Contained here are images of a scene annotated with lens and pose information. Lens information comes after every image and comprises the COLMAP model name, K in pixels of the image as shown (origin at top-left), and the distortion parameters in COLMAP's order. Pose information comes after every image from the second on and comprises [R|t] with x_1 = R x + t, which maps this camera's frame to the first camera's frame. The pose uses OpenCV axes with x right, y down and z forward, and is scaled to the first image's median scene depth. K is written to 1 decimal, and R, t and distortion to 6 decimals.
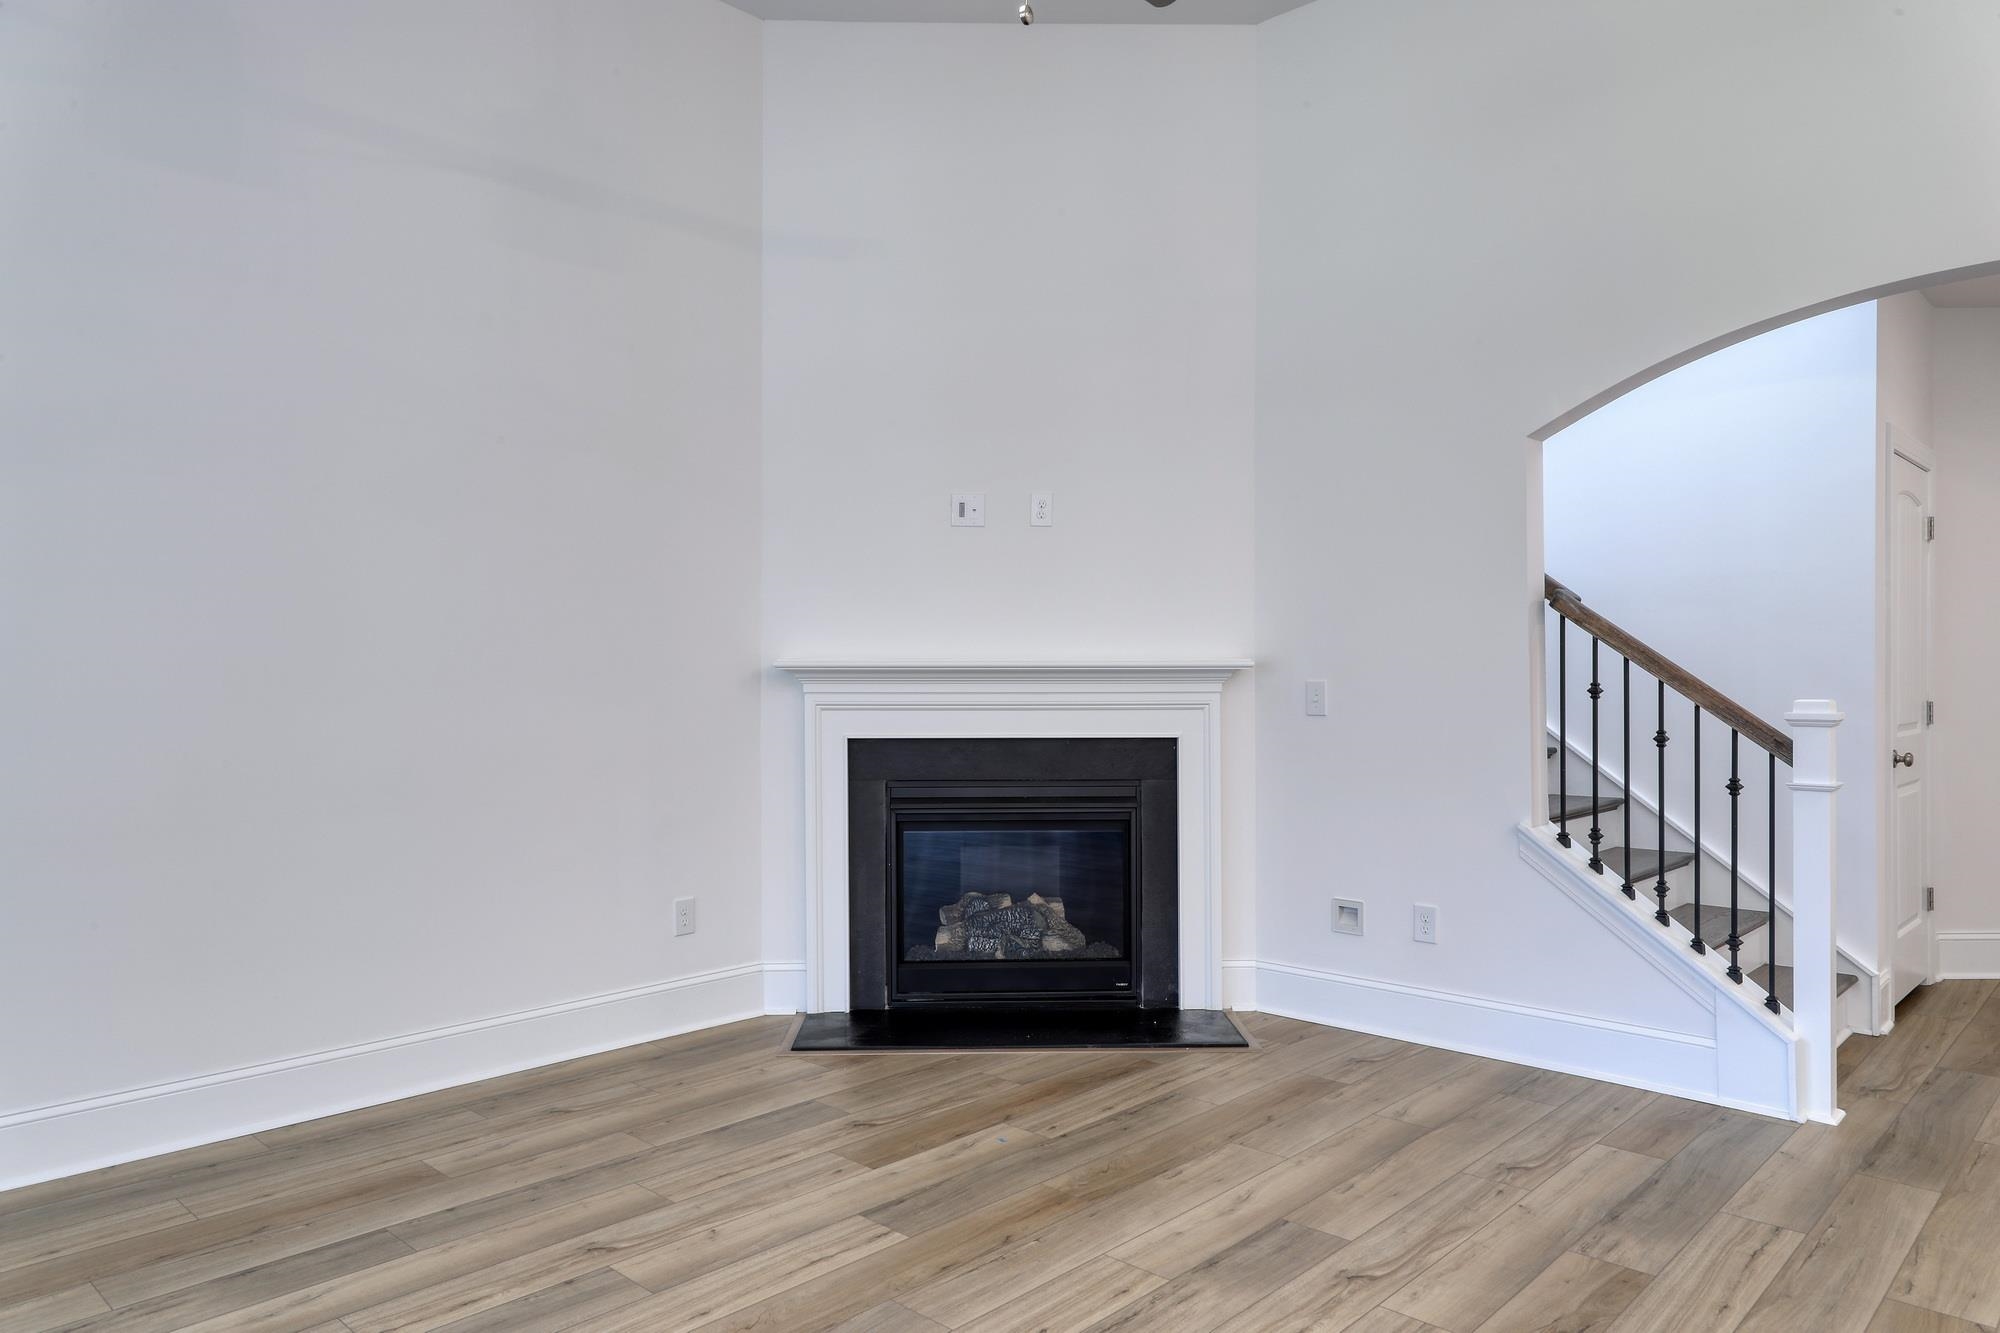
lens RADIAL K [[1297.9, 0, 1000.0], [0, 1297.9, 666.5], [0, 0, 1]] dist [0.000654, -0.000455]
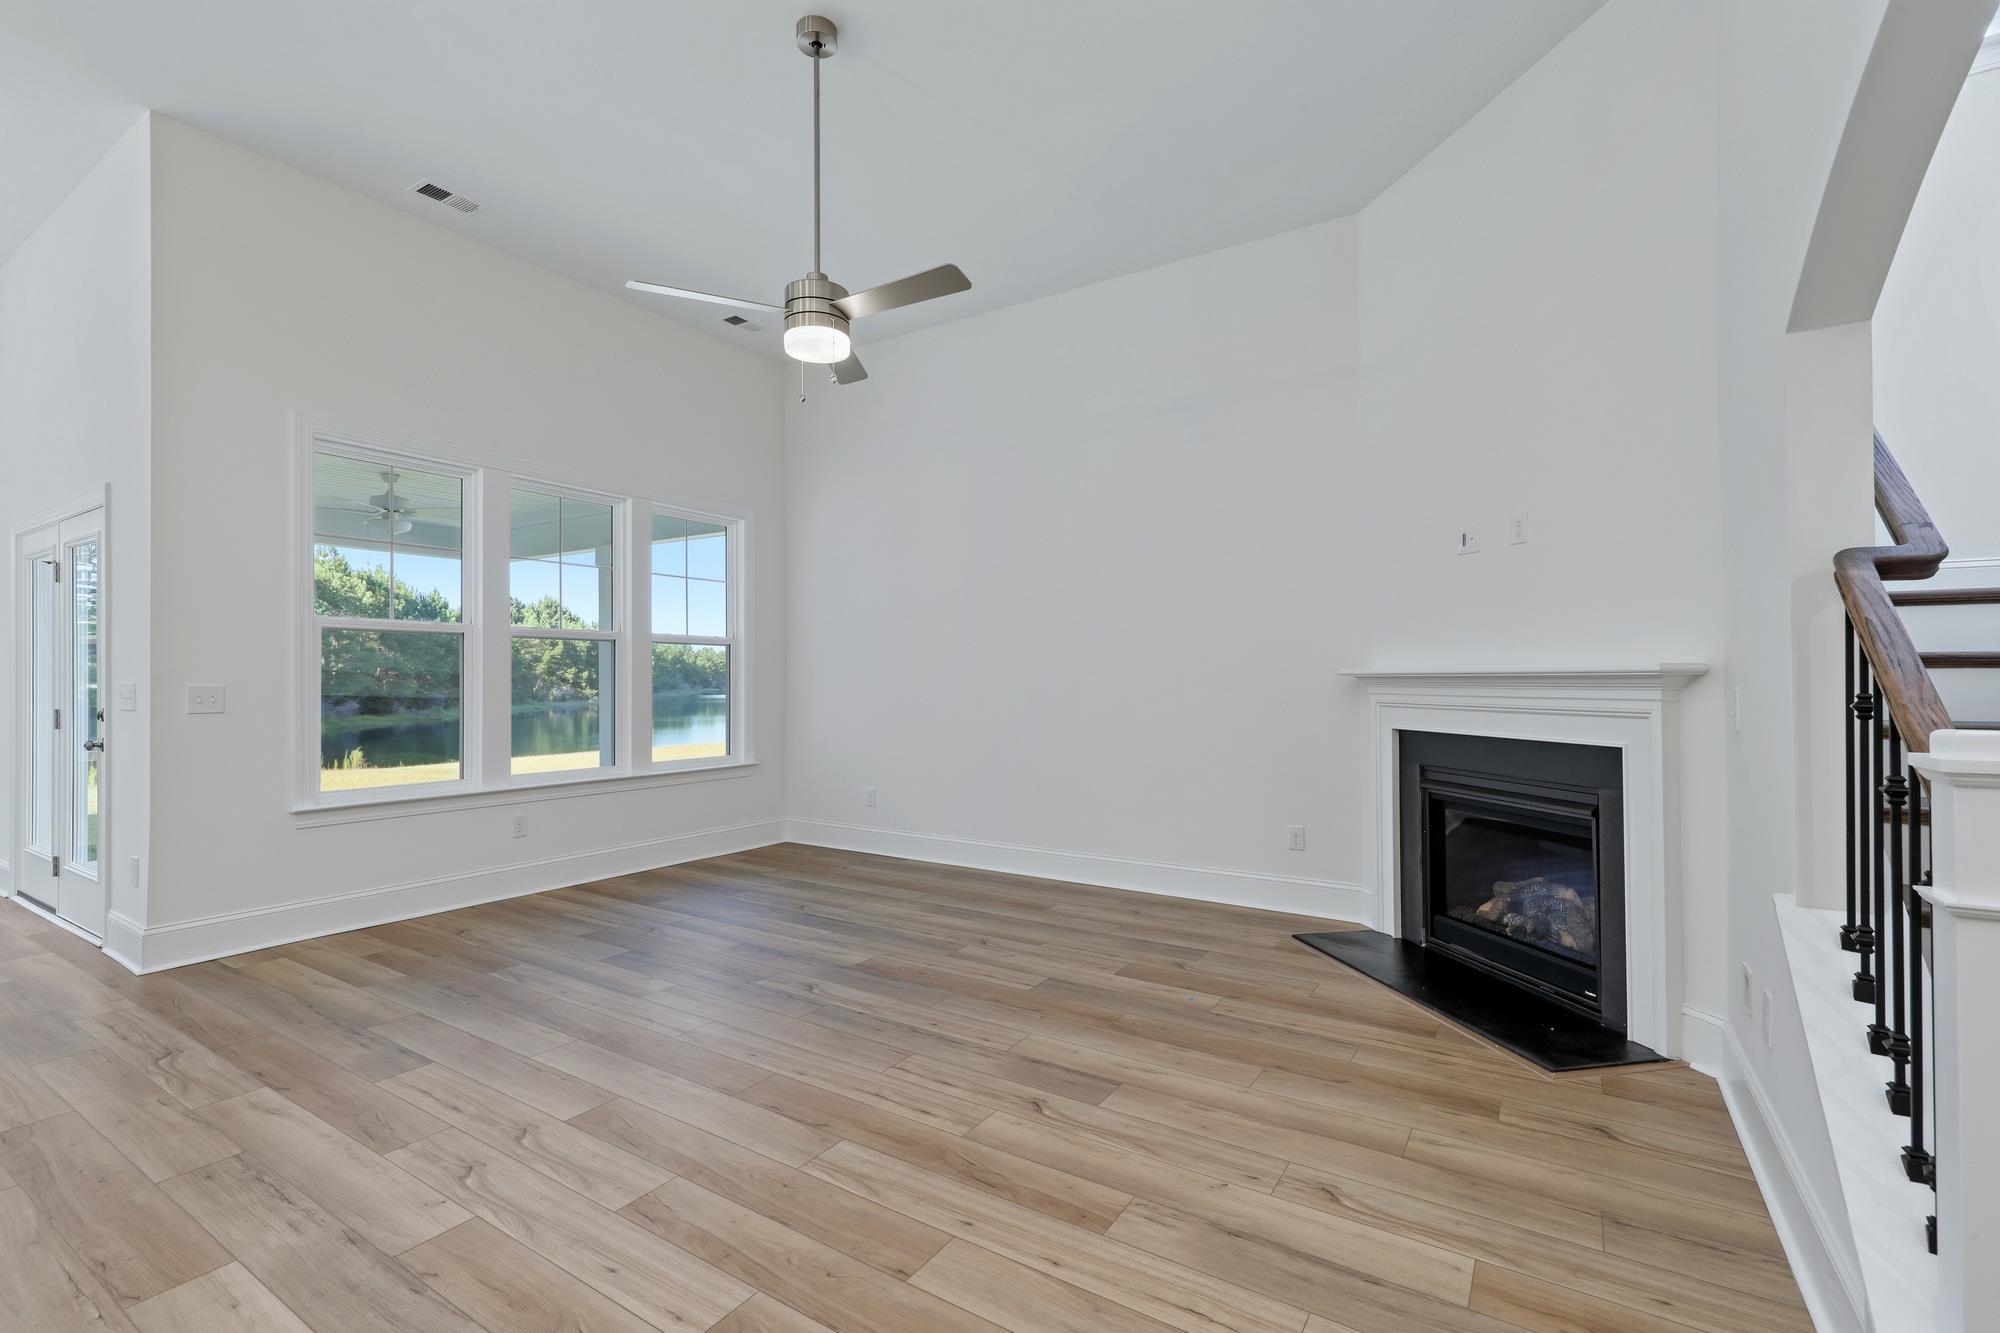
lens RADIAL K [[884.4, 0, 994.1], [0, 884.4, 669.5], [0, 0, 1]] dist [0.002825, 0.000114]
pose [[0.191830, -0.009507, -0.981382, 0.961367], [0.002720, 0.999954, -0.009155, 0.004189], [0.981424, -0.000913, 0.191847, 0.608743]]
